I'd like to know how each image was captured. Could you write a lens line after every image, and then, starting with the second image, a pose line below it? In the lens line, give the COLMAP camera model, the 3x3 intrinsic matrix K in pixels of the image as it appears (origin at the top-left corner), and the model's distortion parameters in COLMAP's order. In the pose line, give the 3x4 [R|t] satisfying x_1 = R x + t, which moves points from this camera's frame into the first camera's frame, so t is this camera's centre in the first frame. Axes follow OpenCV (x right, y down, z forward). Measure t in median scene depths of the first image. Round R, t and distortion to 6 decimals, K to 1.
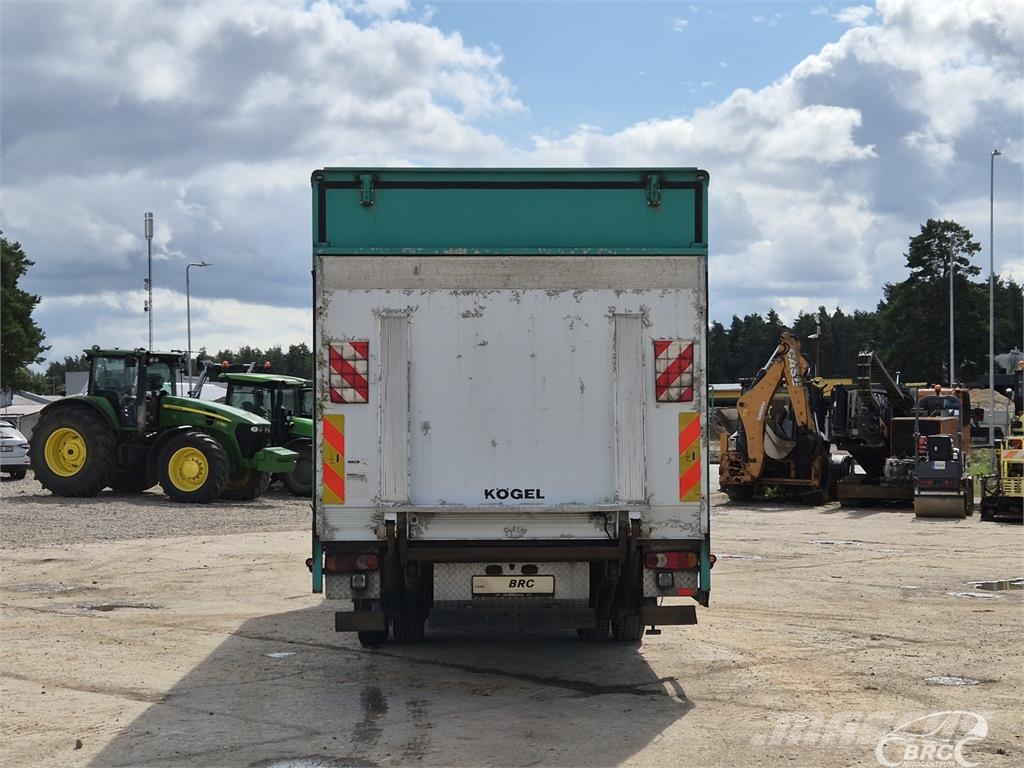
lens RADIAL K [[1700.4, 0, 512.0], [0, 1700.4, 384.0], [0, 0, 1]] dist [0.068918, -0.067484]
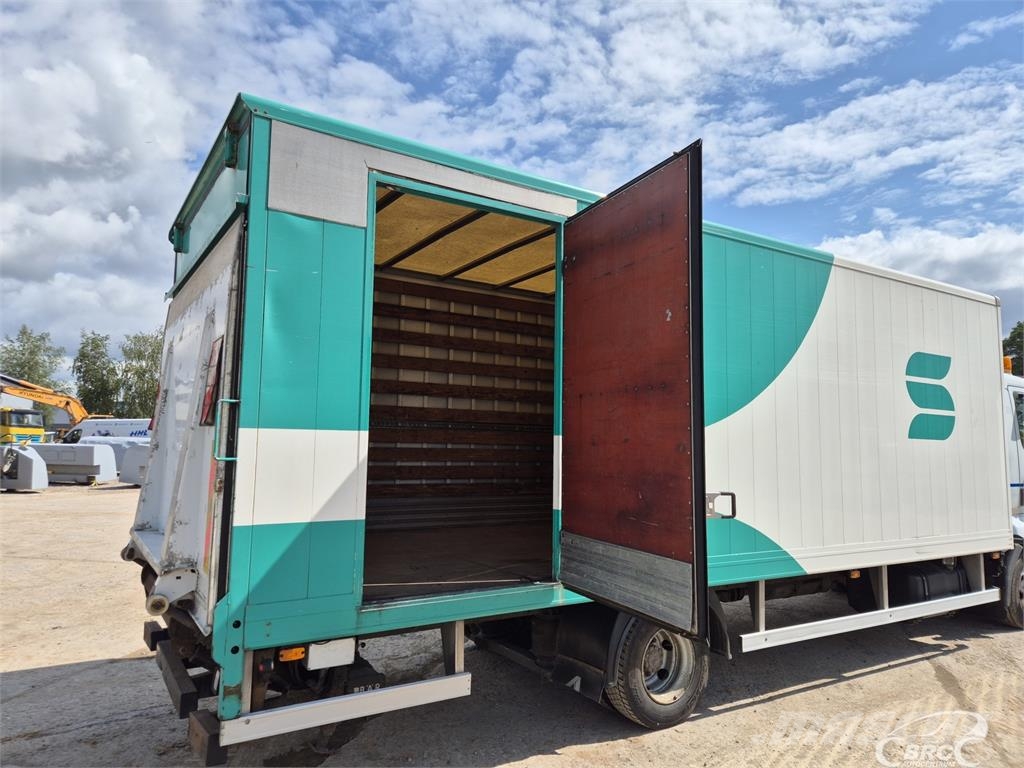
lens RADIAL K [[689.7, 0, 512.0], [0, 689.7, 384.0], [0, 0, 1]] dist [0.052910, -0.037248]
pose [[0.509782, -0.063410, -0.857963, 0.407158], [0.012199, 0.997712, -0.066490, 0.014220], [0.860217, 0.023430, 0.509390, 0.960362]]
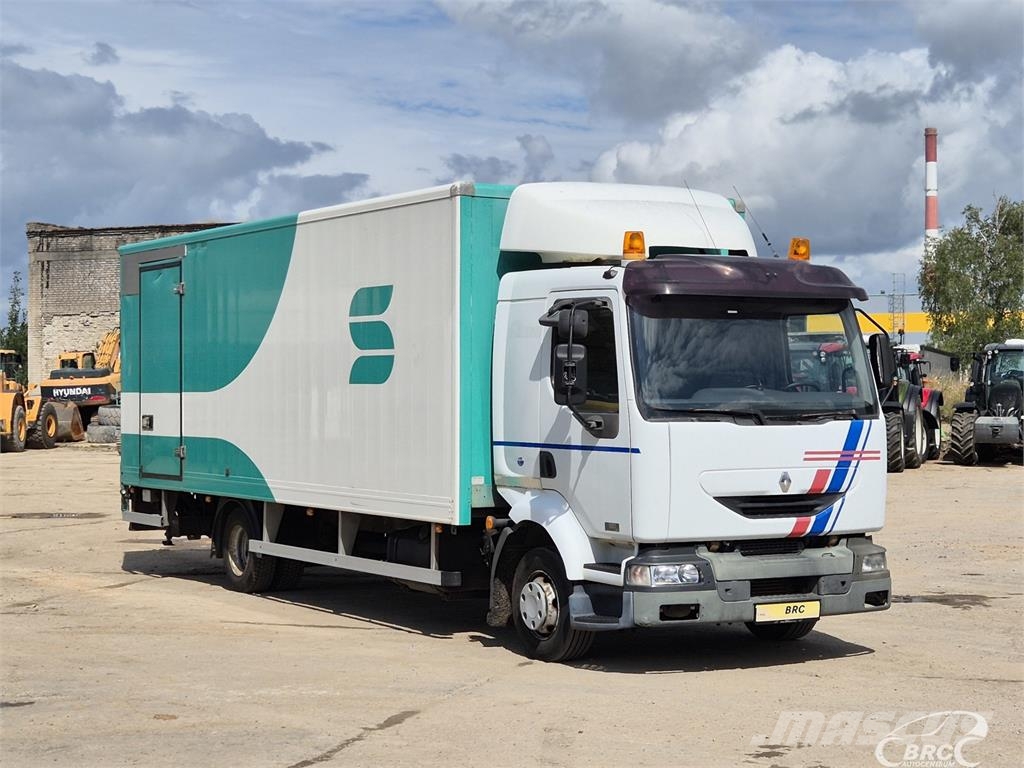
lens RADIAL K [[1884.5, 0, 512.0], [0, 1884.5, 384.0], [0, 0, 1]] dist [0.233778, -0.038595]
pose [[-0.875677, 0.009374, -0.482806, 0.657939], [0.028270, 0.999092, -0.031876, 0.070957], [0.482069, -0.041562, -0.875147, 2.750208]]
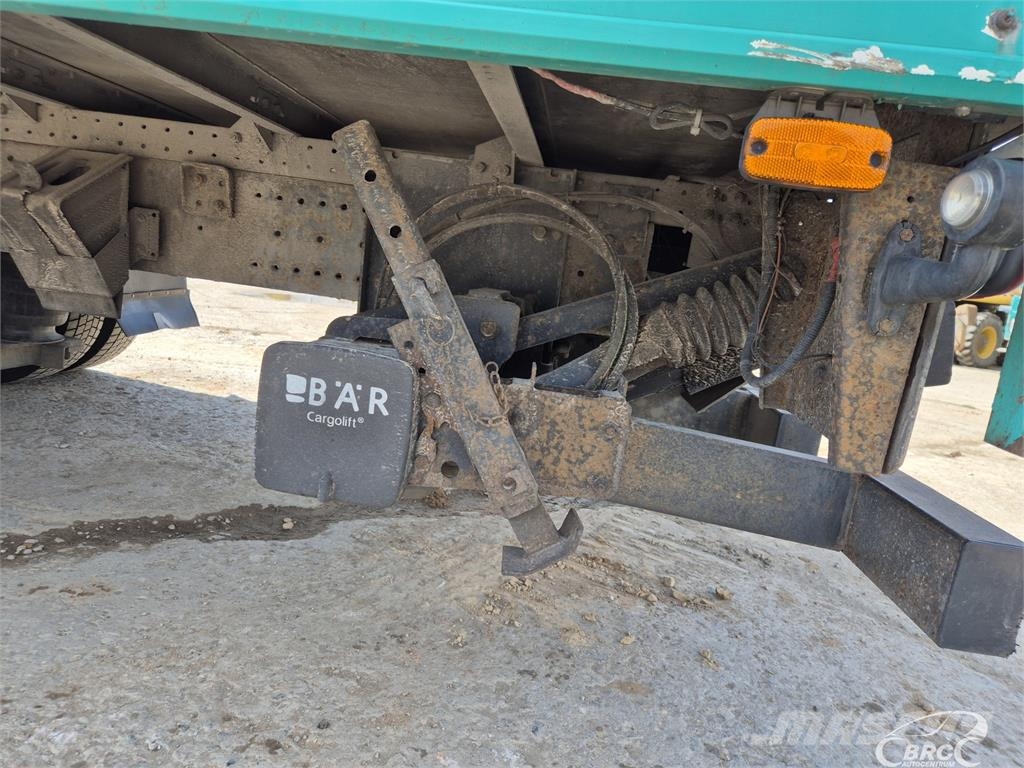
lens RADIAL K [[693.6, 0, 501.6], [0, 693.6, 391.6], [0, 0, 1]] dist [0.027349, -0.001241]
pose [[0.143874, -0.157172, 0.977035, -0.170963], [-0.159946, 0.970632, 0.179695, 0.114429], [-0.976585, -0.182126, 0.114510, 1.033945]]
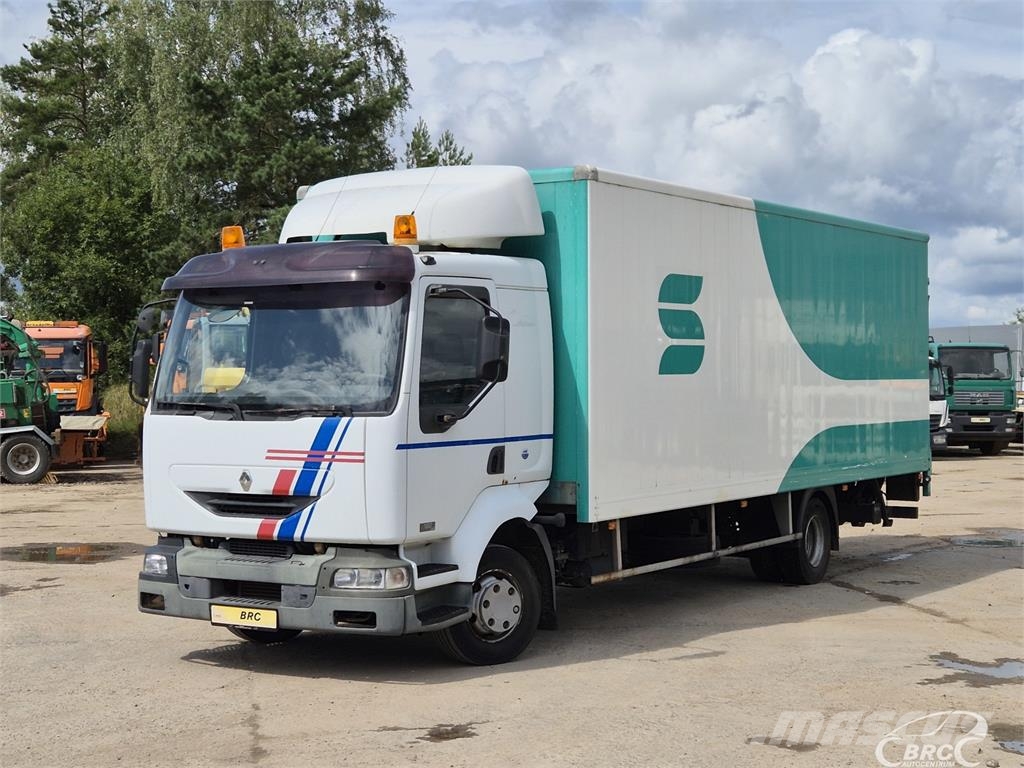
lens RADIAL K [[1705.1, 0, 500.4], [0, 1705.1, 314.8], [0, 0, 1]] dist [0.020291, 0.153986]
pose [[-0.822301, 0.032899, 0.568101, -0.700861], [-0.010478, 0.997283, -0.072919, 0.073274], [-0.568956, -0.065914, -0.819722, 2.555469]]
